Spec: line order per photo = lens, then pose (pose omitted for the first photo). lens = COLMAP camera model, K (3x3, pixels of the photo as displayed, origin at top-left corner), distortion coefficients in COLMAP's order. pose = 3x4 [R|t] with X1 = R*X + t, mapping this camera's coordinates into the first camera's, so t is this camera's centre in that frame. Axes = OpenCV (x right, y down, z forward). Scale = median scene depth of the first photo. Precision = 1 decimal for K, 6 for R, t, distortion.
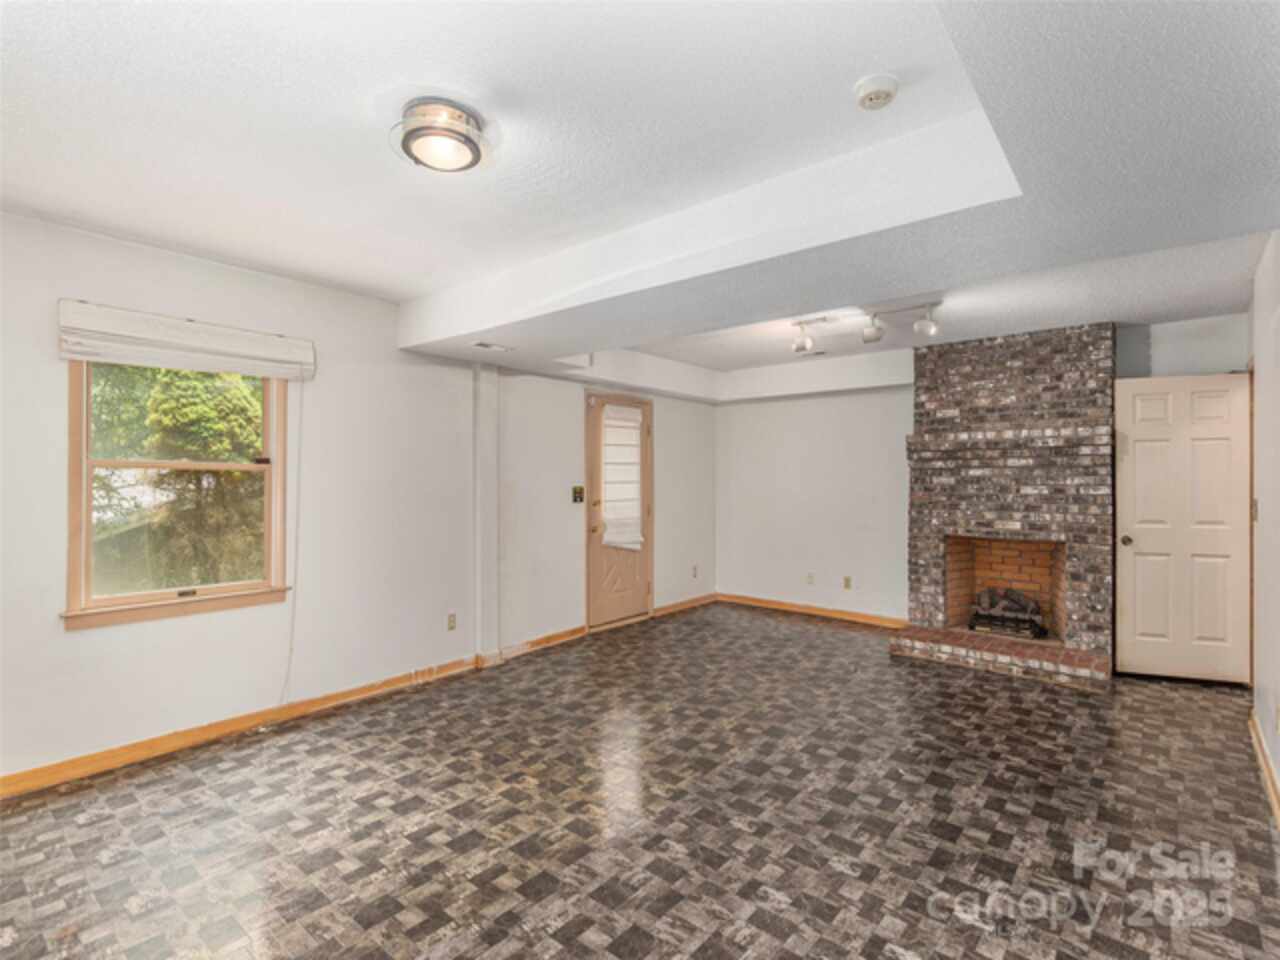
lens RADIAL K [[629.0, 0, 638.1], [0, 629.0, 478.1], [0, 0, 1]] dist [0.007611, 0.000234]
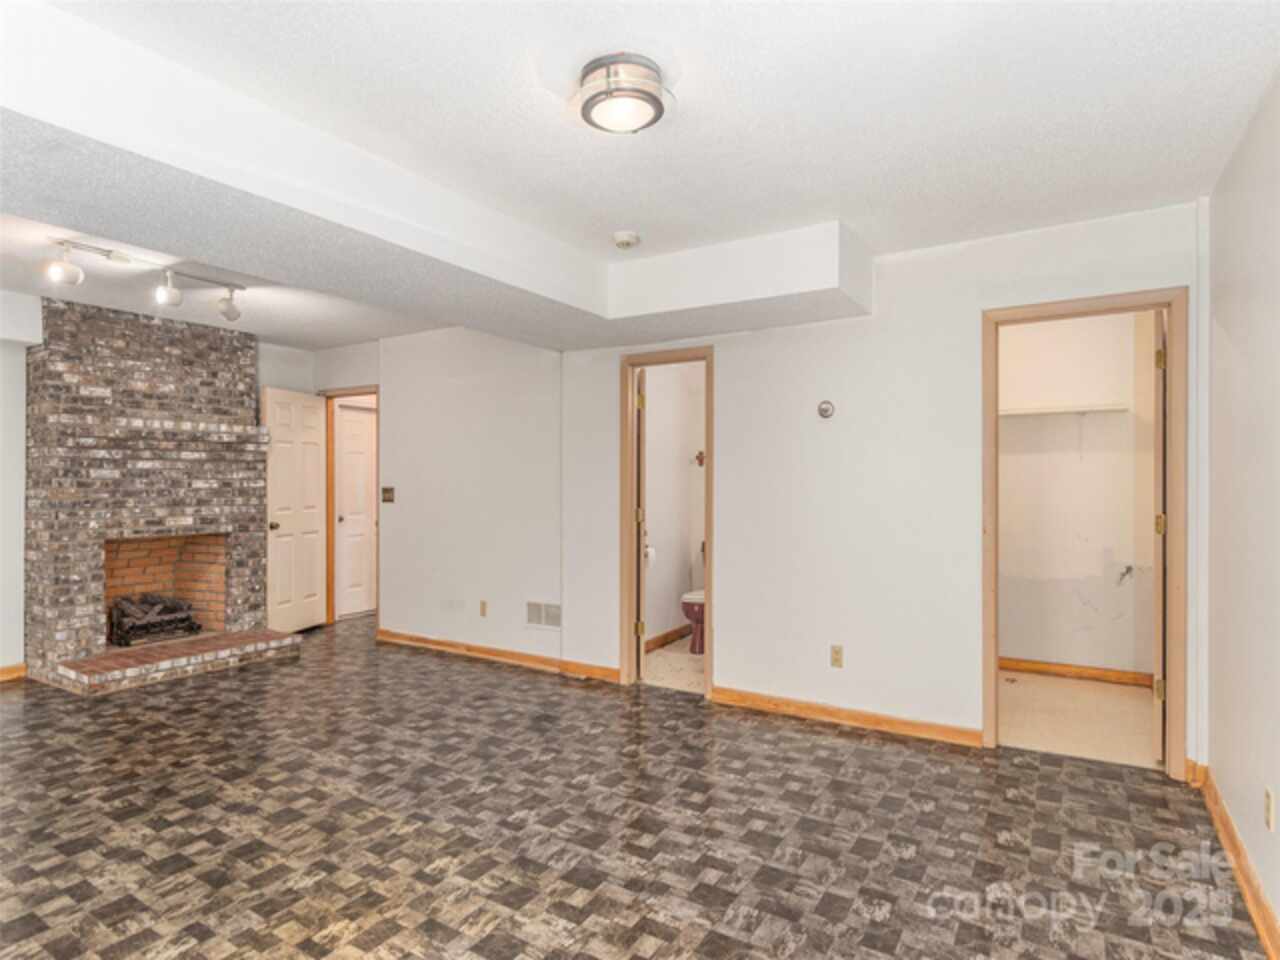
lens RADIAL K [[705.7, 0, 638.9], [0, 705.7, 480.7], [0, 0, 1]] dist [-0.021875, -0.002356]
pose [[-0.152114, -0.002405, 0.988360, -0.551381], [-0.006464, 0.999978, 0.001438, 0.007515], [-0.988342, -0.006170, -0.152127, 0.474027]]
